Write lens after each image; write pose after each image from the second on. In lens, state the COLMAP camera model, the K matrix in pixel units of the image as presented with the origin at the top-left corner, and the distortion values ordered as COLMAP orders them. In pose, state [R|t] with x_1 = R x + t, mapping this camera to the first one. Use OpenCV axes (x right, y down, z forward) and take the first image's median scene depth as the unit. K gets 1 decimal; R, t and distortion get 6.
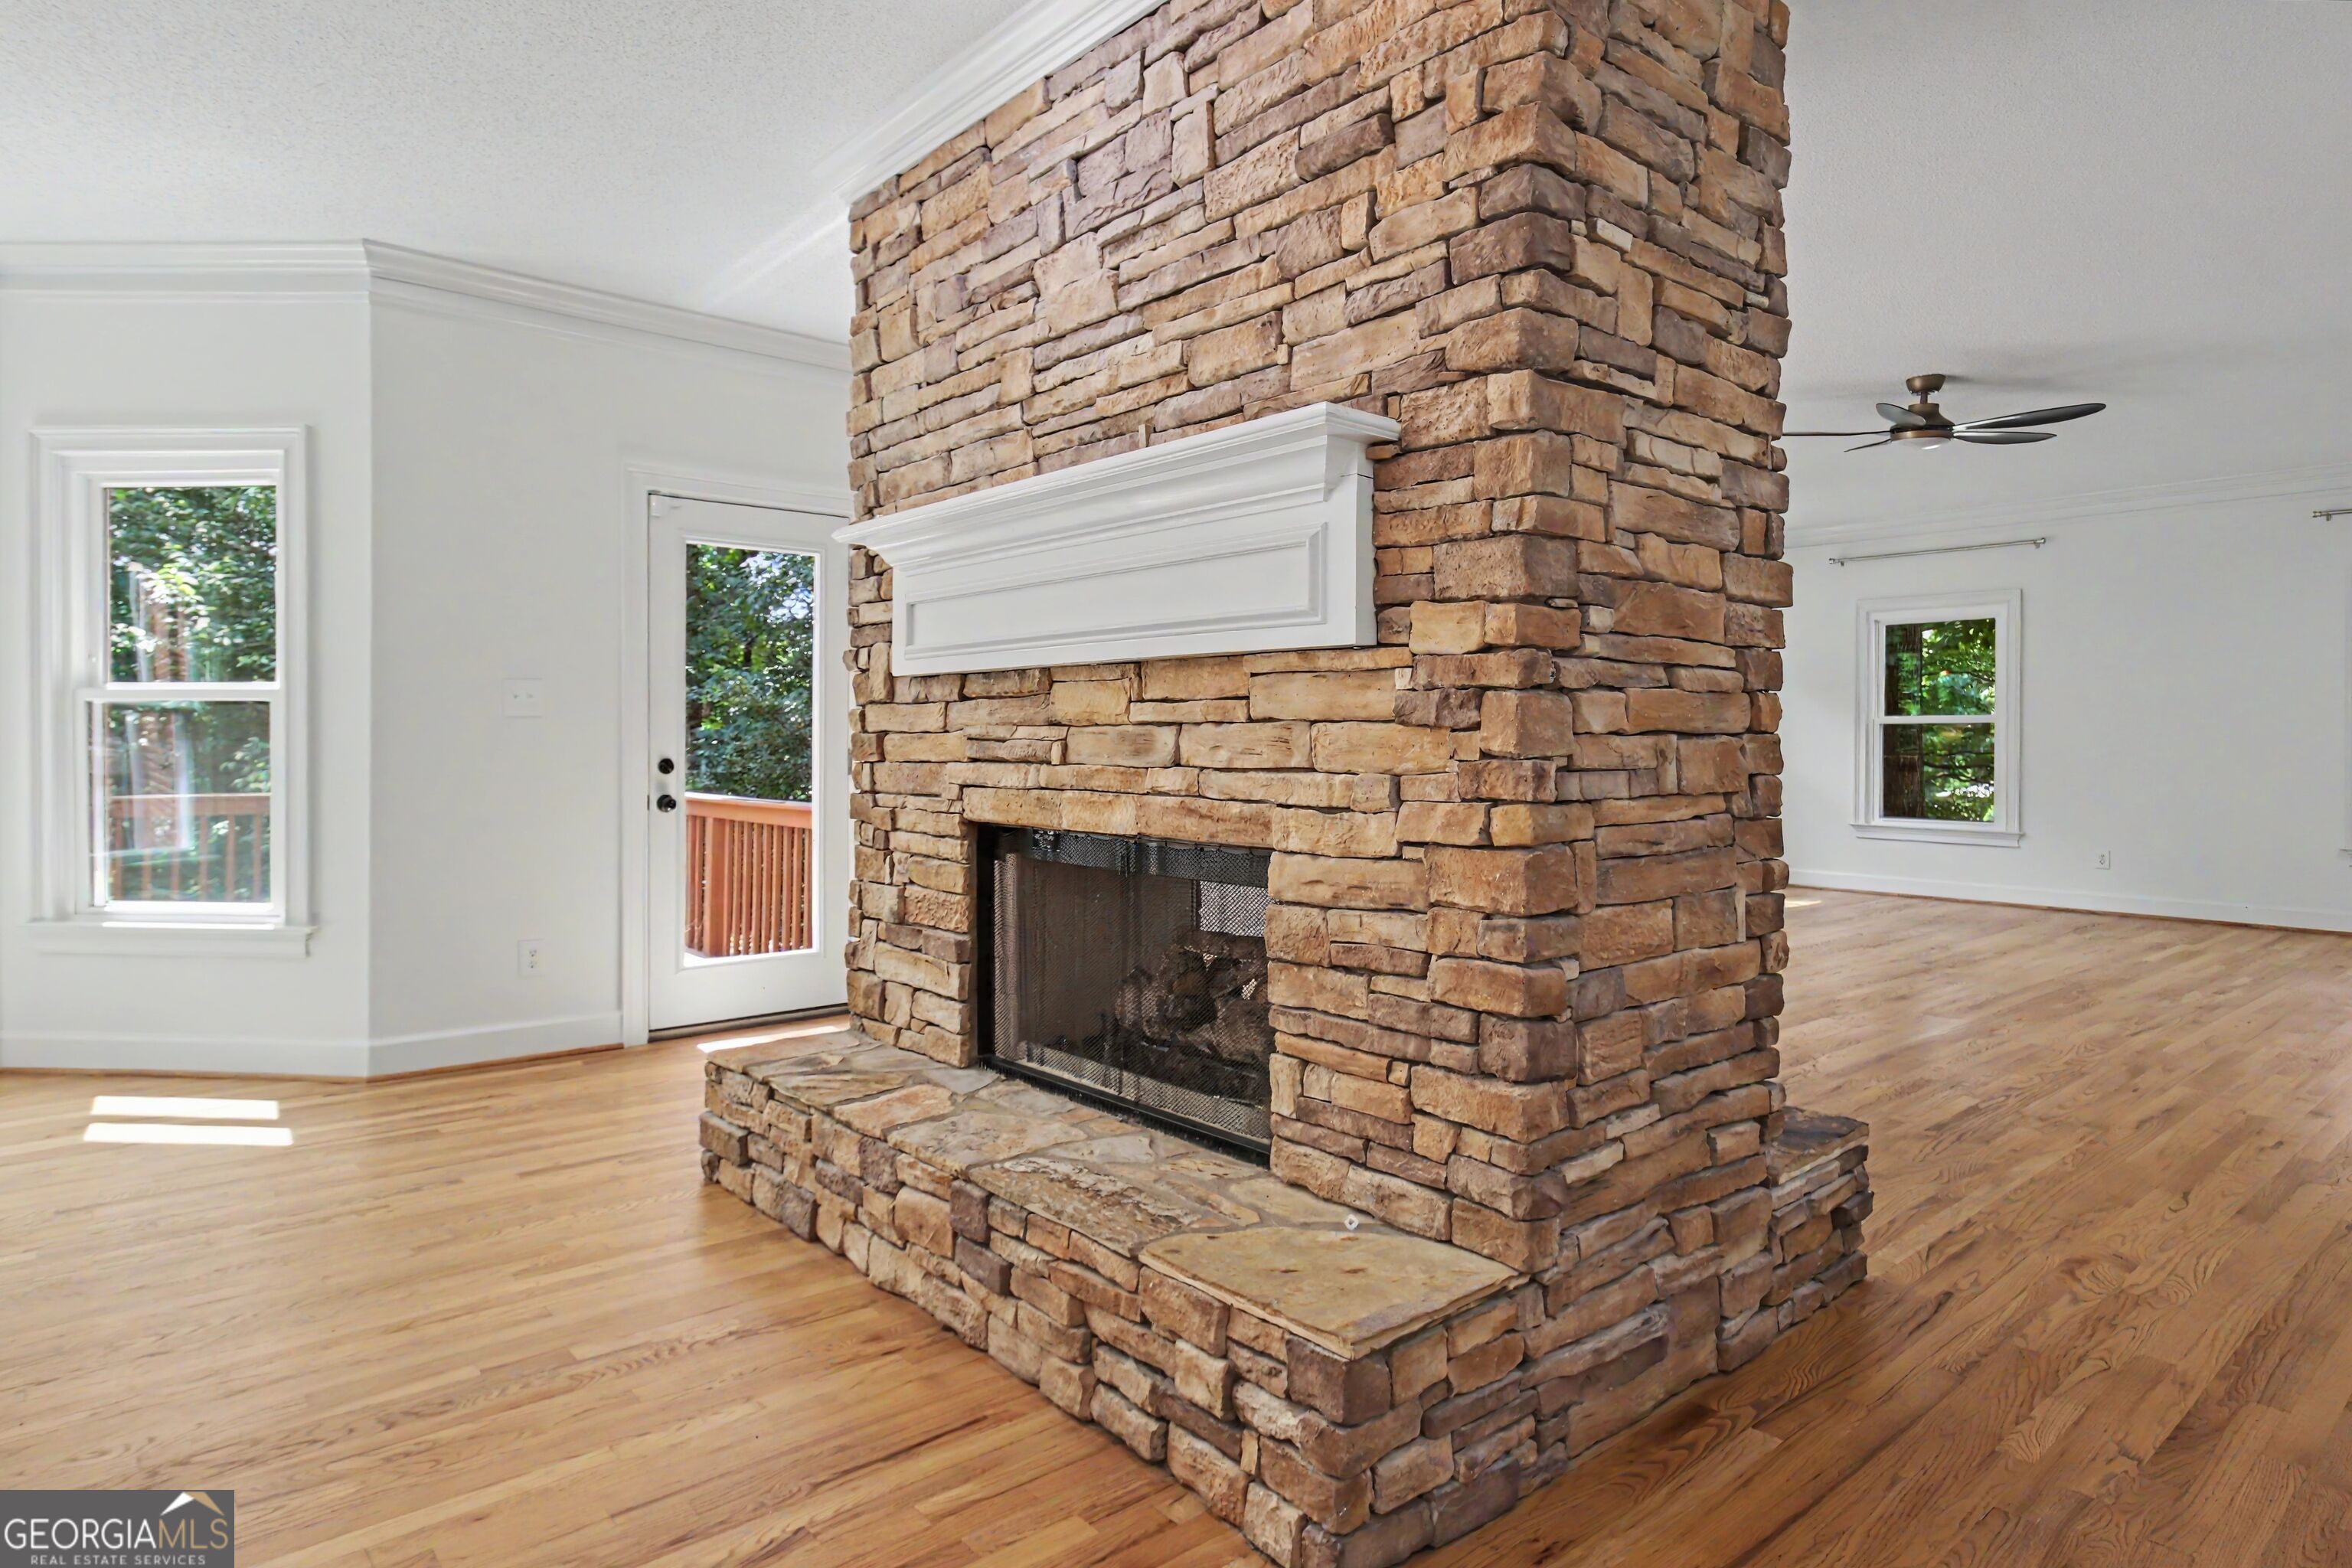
lens RADIAL K [[1323.8, 0, 1179.0], [0, 1323.8, 746.7], [0, 0, 1]] dist [-0.000116, 0.000292]
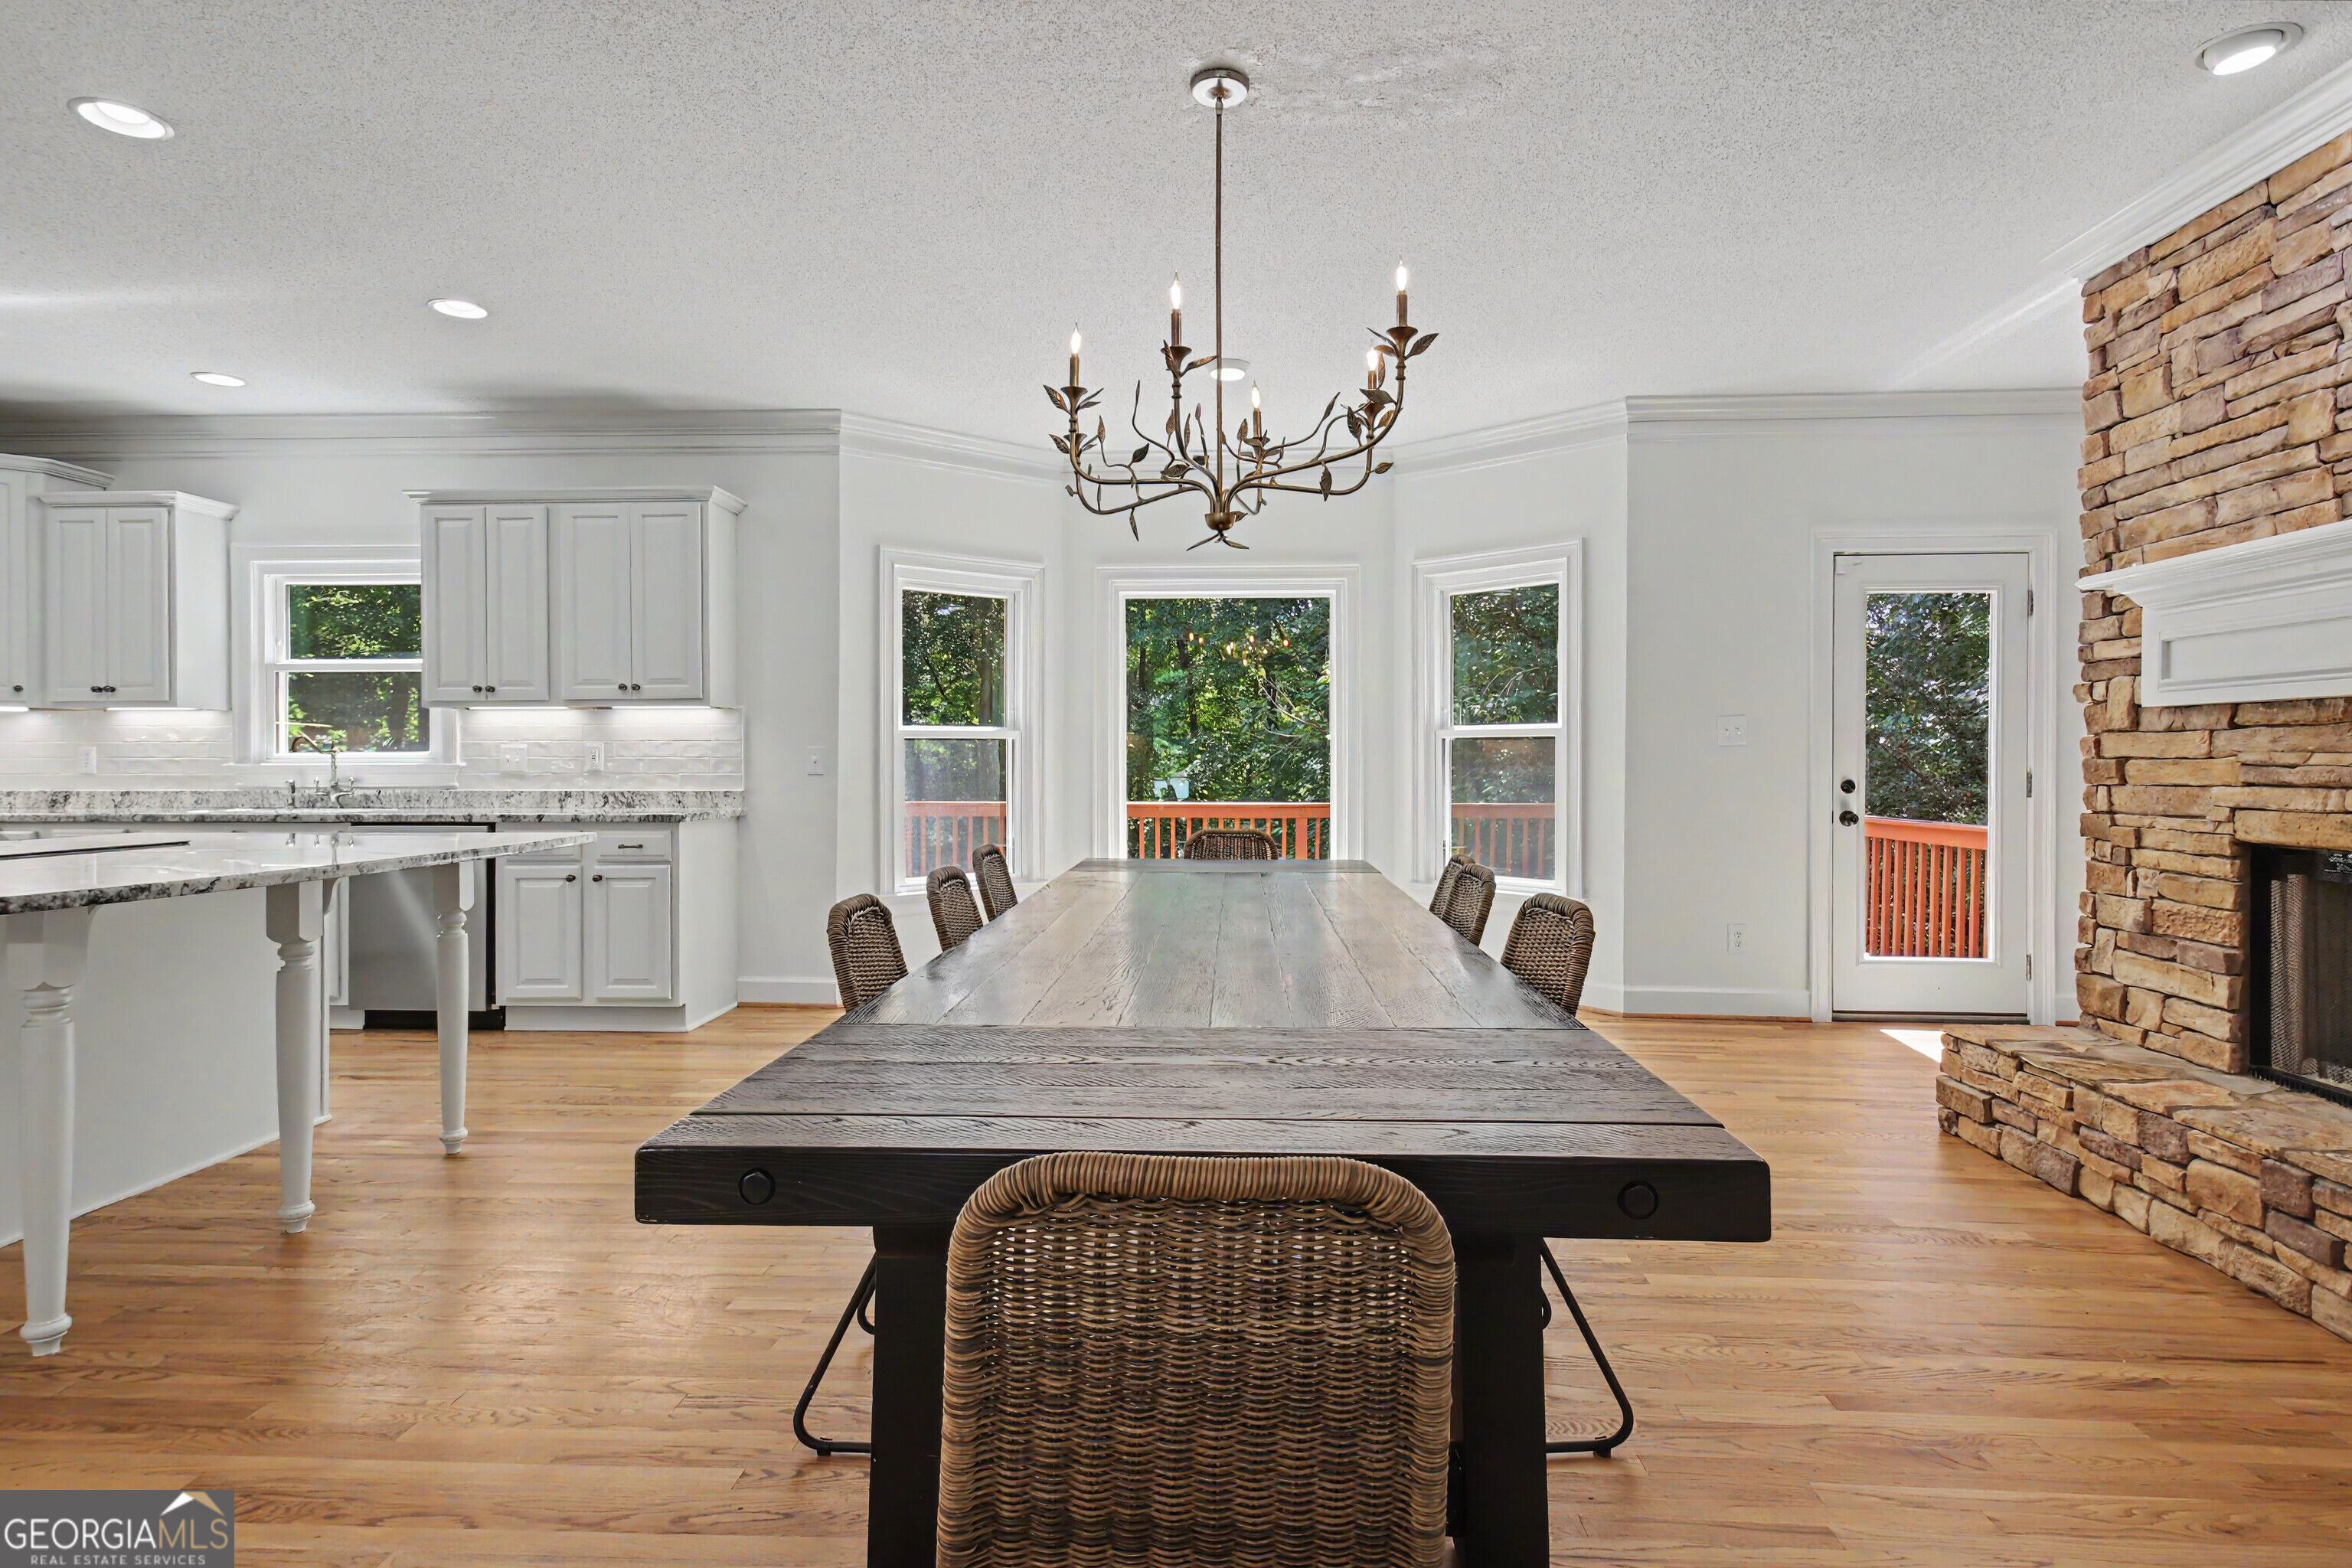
lens RADIAL K [[1246.1, 0, 1178.7], [0, 1246.1, 764.0], [0, 0, 1]] dist [0.028020, -0.012620]
pose [[0.721594, 0.001328, -0.692315, -0.071502], [-0.003773, 0.999991, -0.002014, -0.001041], [0.692306, 0.004065, 0.721593, -0.316711]]
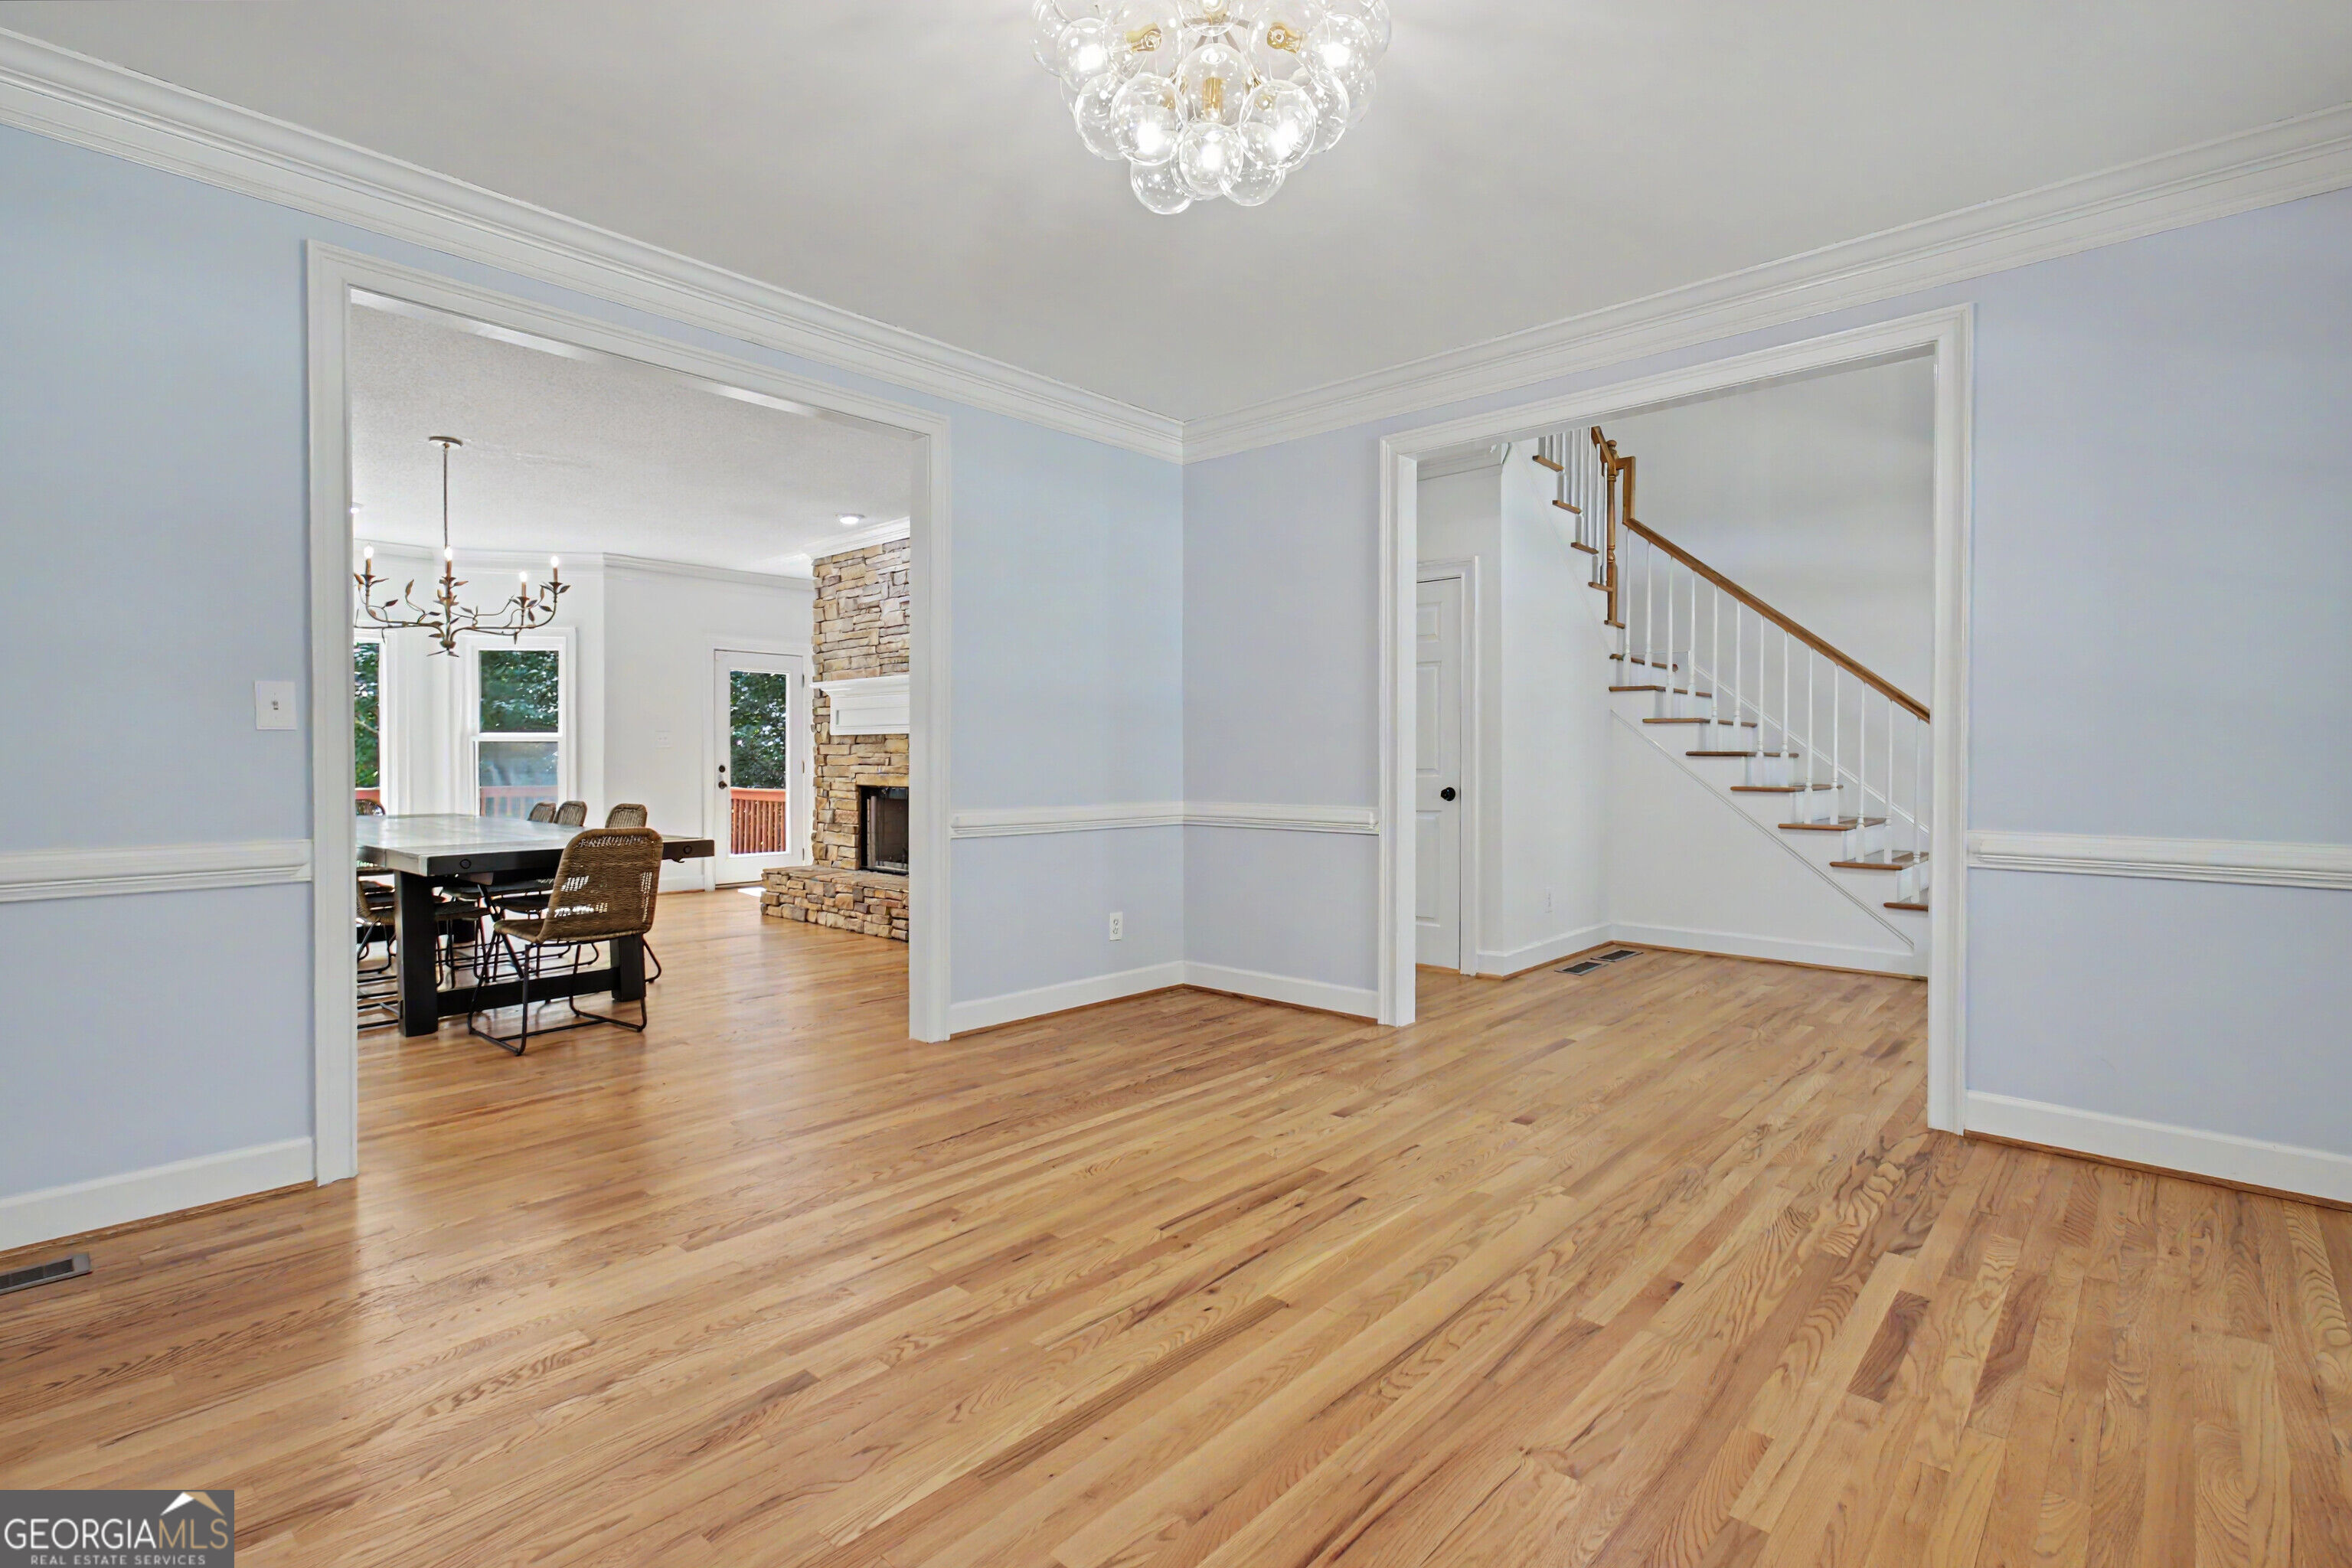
lens RADIAL K [[1099.8, 0, 1169.0], [0, 1099.8, 772.7], [0, 0, 1]] dist [0.000498, 0.000095]
pose [[0.993286, -0.000414, 0.115684, 0.238840], [-0.000685, 0.999955, 0.009464, 0.004674], [-0.115683, -0.009479, 0.993241, -1.471805]]
